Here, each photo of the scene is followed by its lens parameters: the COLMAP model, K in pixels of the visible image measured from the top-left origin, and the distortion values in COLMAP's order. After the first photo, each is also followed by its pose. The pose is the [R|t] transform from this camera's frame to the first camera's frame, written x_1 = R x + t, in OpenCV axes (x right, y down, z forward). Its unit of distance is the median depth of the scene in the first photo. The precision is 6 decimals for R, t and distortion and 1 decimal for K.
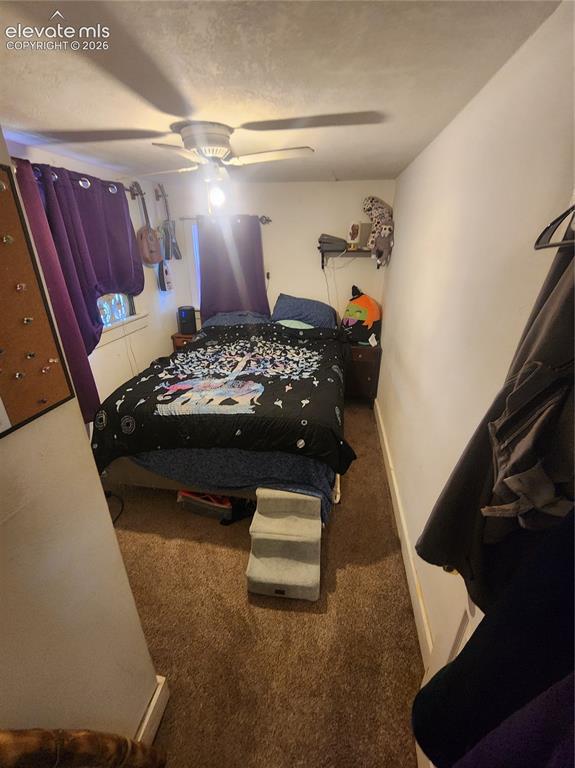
lens RADIAL K [[321.2, 0, 287.5], [0, 321.2, 384.0], [0, 0, 1]] dist [-0.000191, 0.000032]
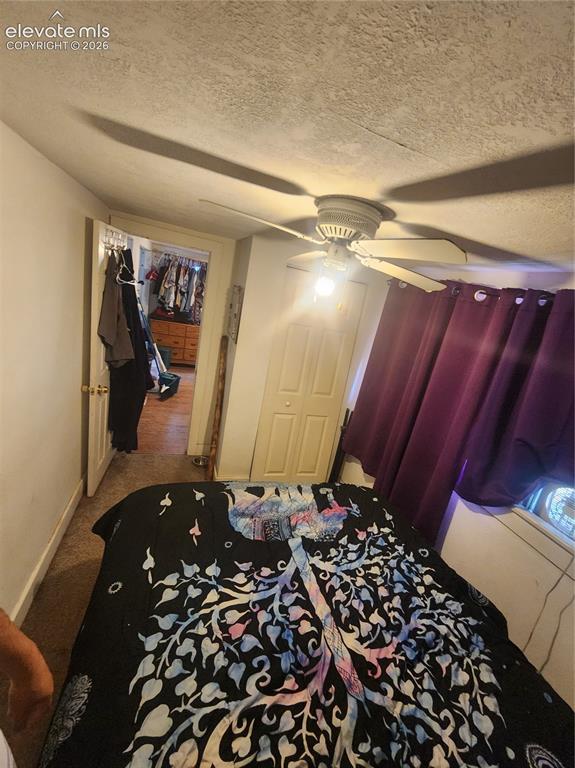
lens RADIAL K [[321.2, 0, 287.5], [0, 321.2, 384.0], [0, 0, 1]] dist [-0.000191, 0.000032]
pose [[-0.887470, -0.038820, -0.459227, 0.138324], [-0.343831, 0.719287, 0.603661, -0.617090], [0.306881, 0.693628, -0.651693, 1.182408]]
